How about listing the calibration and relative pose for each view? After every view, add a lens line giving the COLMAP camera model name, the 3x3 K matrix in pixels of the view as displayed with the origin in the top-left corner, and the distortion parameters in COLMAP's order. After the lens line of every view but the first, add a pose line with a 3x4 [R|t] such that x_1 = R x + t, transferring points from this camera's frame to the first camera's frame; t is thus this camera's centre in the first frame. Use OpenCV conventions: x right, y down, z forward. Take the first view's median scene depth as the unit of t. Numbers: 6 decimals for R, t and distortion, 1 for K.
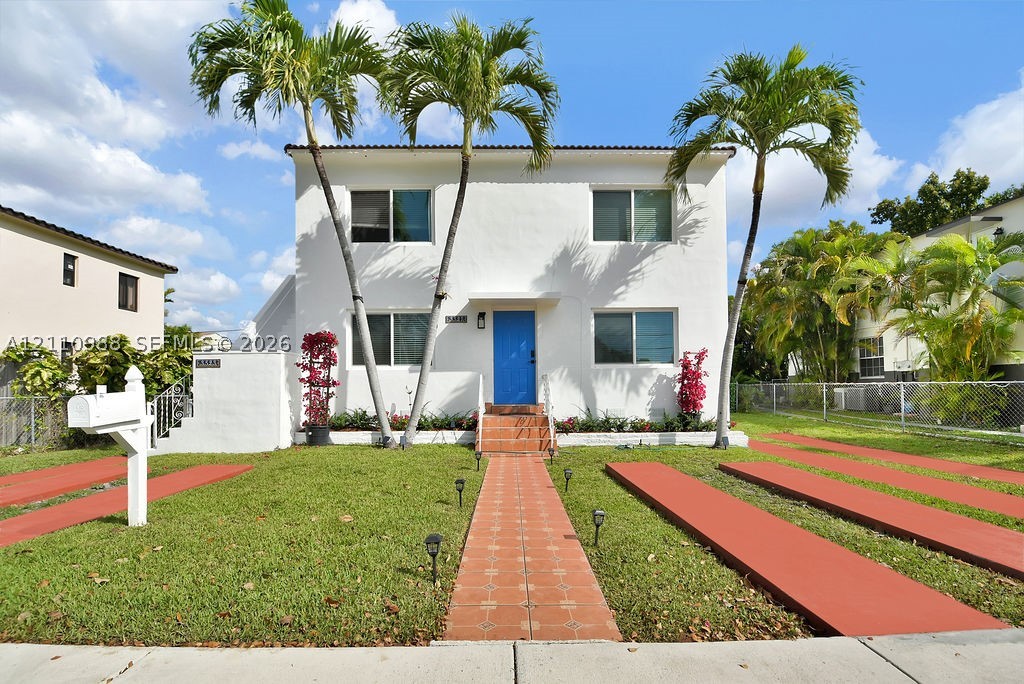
lens RADIAL K [[449.3, 0, 516.7], [0, 449.3, 380.0], [0, 0, 1]] dist [-0.003629, -0.000789]
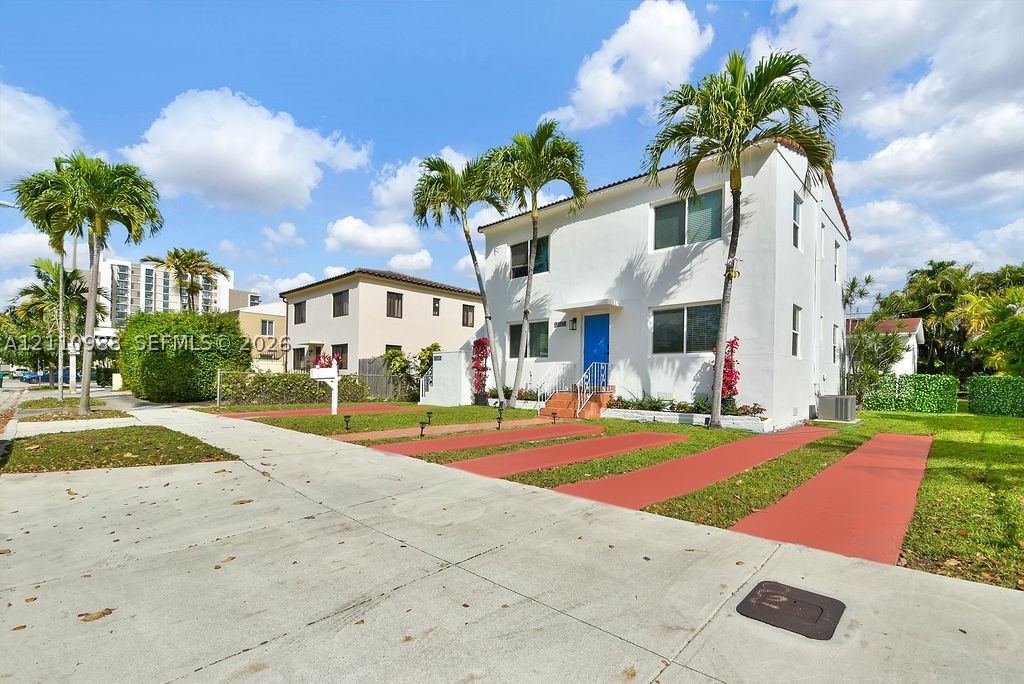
lens RADIAL K [[458.4, 0, 530.6], [0, 458.4, 377.3], [0, 0, 1]] dist [0.000814, 0.000081]
pose [[0.720983, 0.015214, -0.692786, 0.797348], [-0.006931, 0.999867, 0.014744, 0.010386], [0.692918, -0.005828, 0.720993, -0.101570]]
